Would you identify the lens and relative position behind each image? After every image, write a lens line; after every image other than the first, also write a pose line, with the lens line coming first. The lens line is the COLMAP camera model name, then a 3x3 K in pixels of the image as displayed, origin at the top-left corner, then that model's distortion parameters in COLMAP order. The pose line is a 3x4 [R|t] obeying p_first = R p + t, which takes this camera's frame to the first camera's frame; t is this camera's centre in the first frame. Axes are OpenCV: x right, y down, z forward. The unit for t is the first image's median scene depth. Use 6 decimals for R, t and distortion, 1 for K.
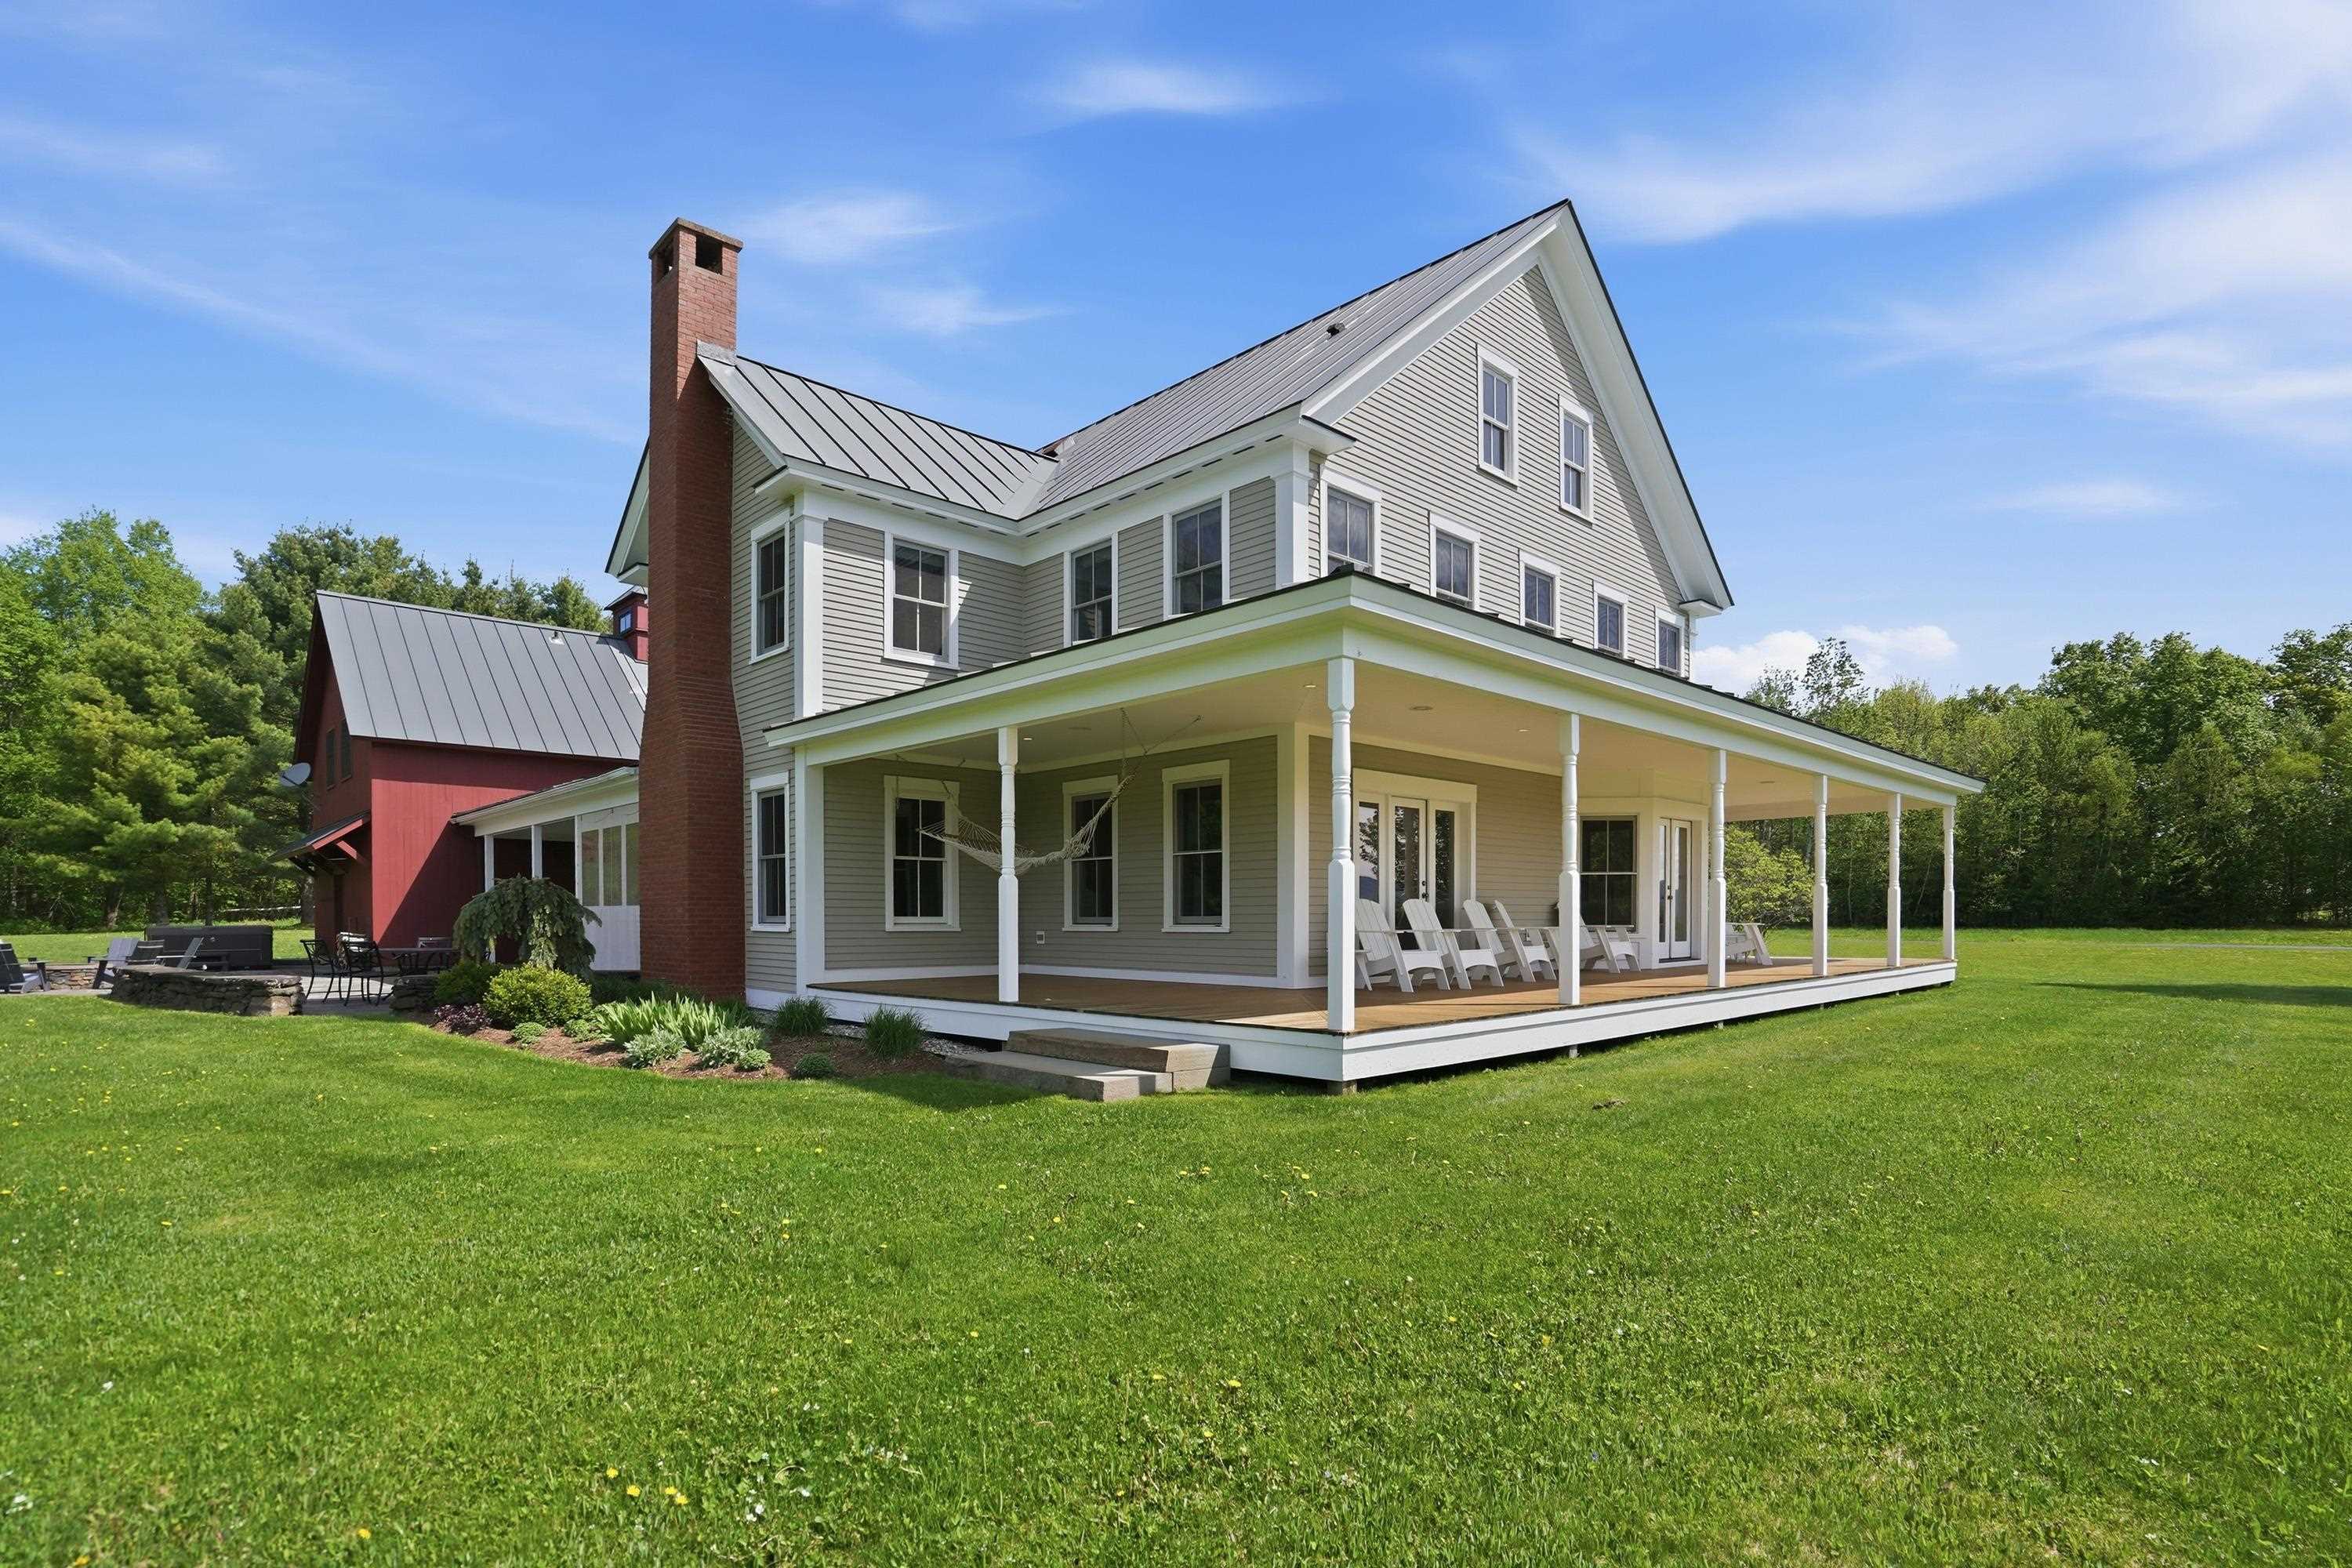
lens RADIAL K [[1146.5, 0, 1125.1], [0, 1146.5, 929.3], [0, 0, 1]] dist [-0.001987, 0.000480]
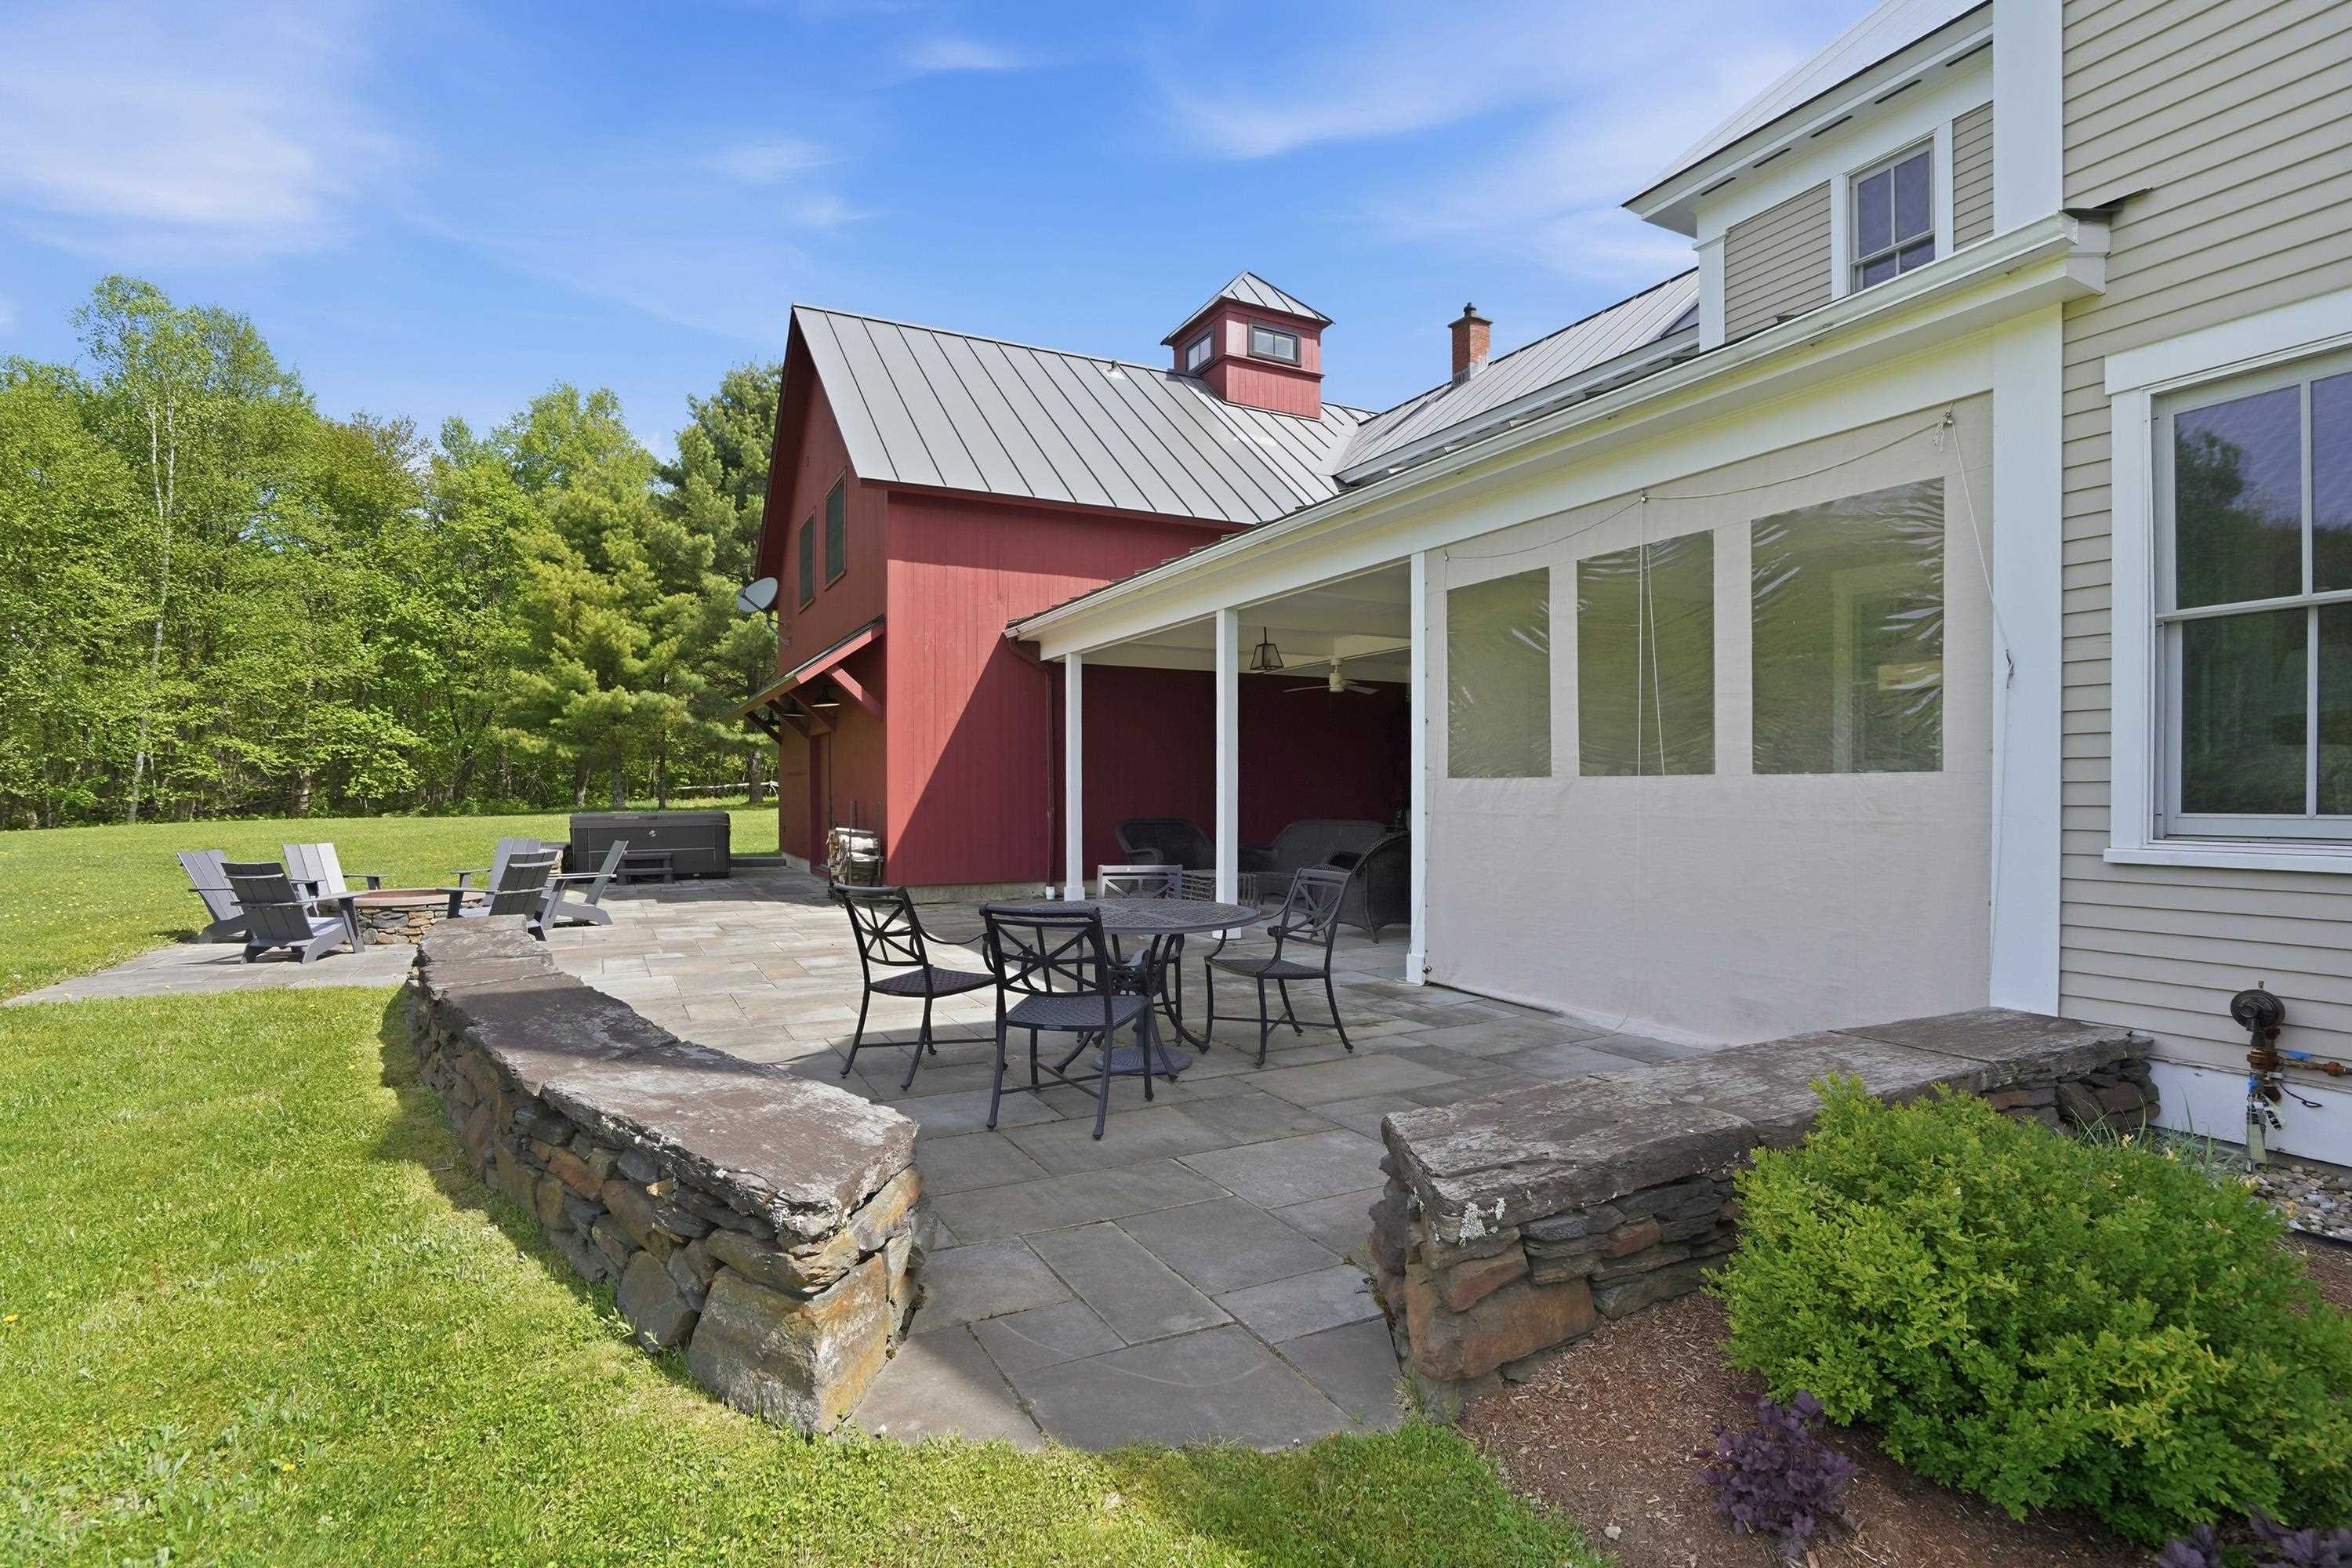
lens RADIAL K [[1146.5, 0, 1177.6], [0, 1146.5, 786.5], [0, 0, 1]] dist [-0.001987, 0.000480]
pose [[0.966916, -0.004203, -0.255060, -0.185617], [0.000304, 0.999883, -0.015323, -0.004794], [0.255094, 0.014739, 0.966804, 0.242607]]
